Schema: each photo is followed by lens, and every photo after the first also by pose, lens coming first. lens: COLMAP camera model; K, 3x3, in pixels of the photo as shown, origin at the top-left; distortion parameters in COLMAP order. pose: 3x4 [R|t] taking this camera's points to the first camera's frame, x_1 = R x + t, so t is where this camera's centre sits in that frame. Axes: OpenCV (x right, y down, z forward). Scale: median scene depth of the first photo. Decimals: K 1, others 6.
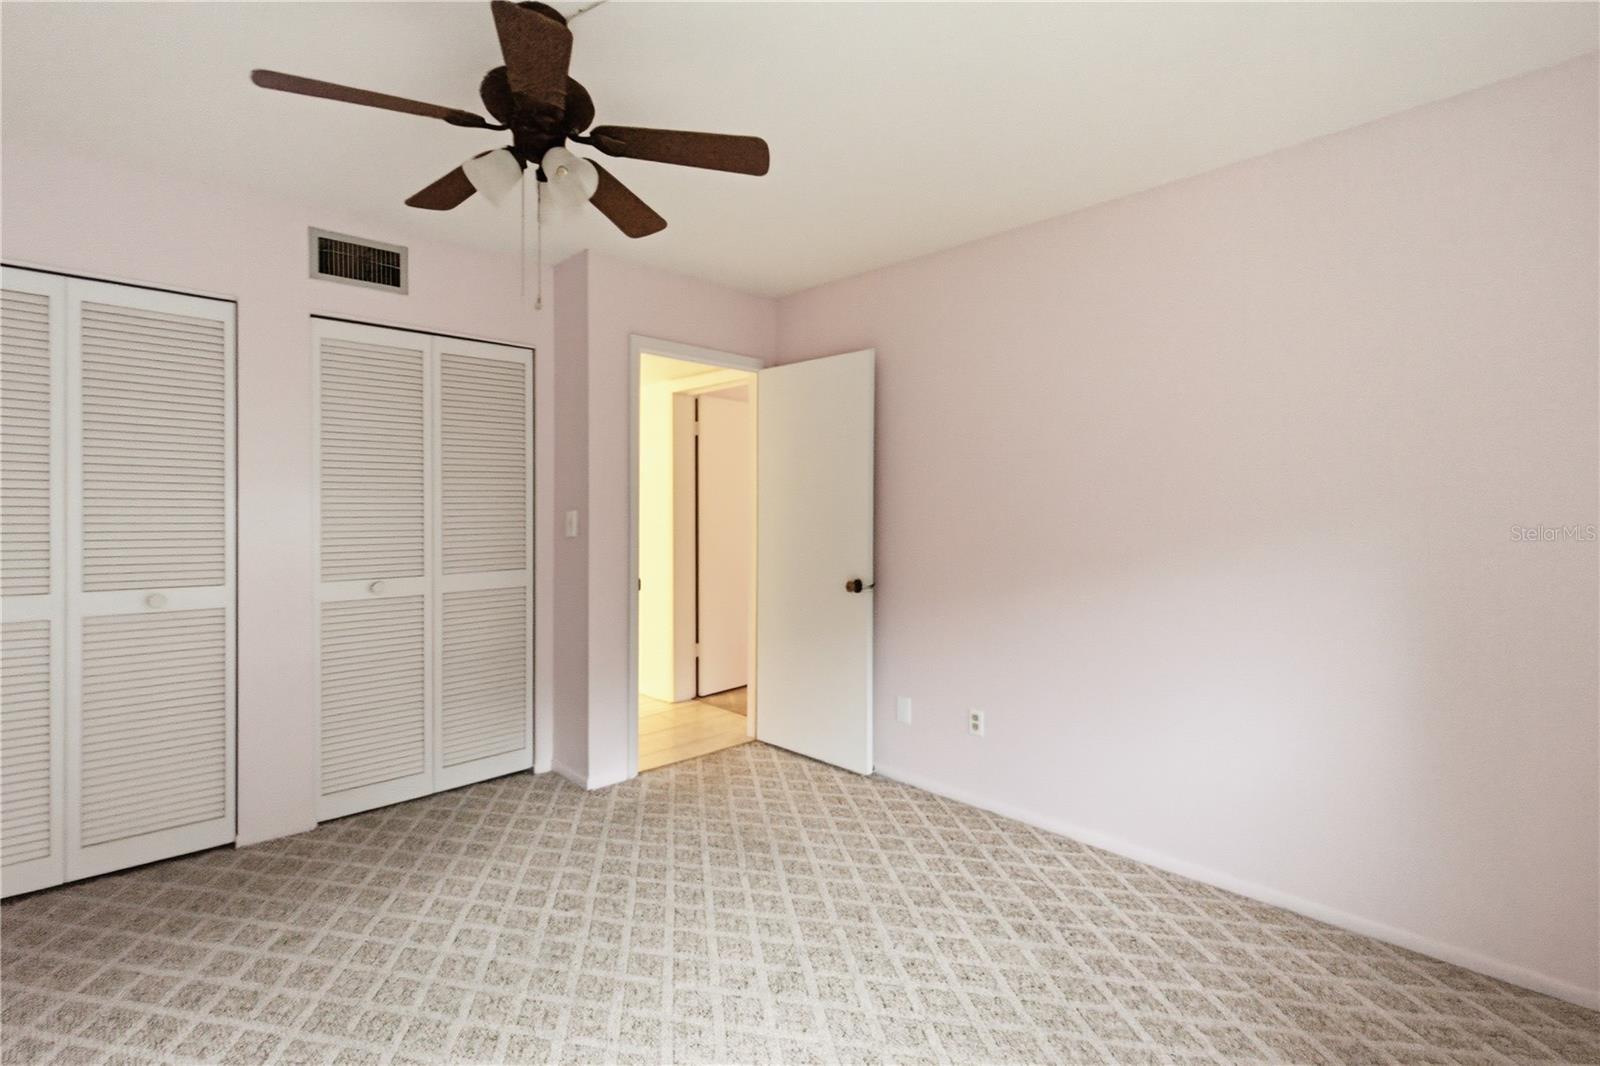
lens RADIAL K [[728.0, 0, 801.6], [0, 728.0, 510.2], [0, 0, 1]] dist [-0.002293, -0.000189]
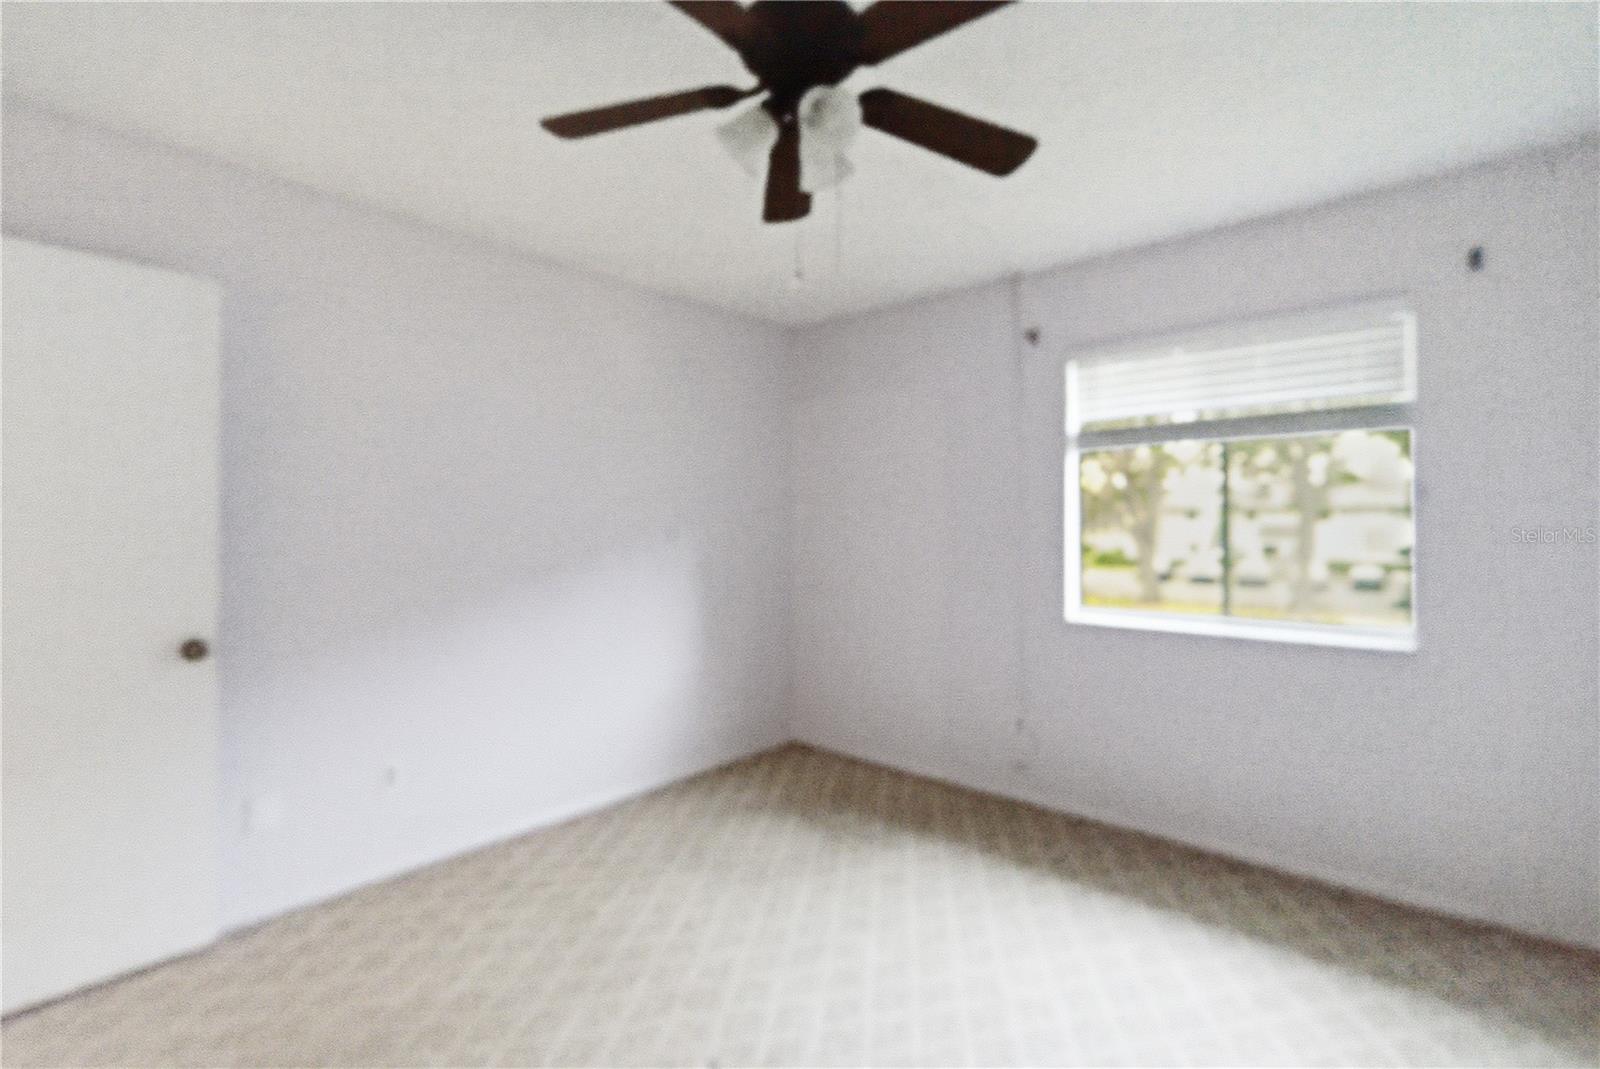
lens RADIAL K [[718.1, 0, 803.1], [0, 718.1, 540.4], [0, 0, 1]] dist [-0.001771, -0.000544]
pose [[-0.071124, -0.014775, 0.997358, -0.723235], [-0.005285, 0.999882, 0.014435, 0.000771], [-0.997454, -0.004245, -0.071193, 0.672498]]
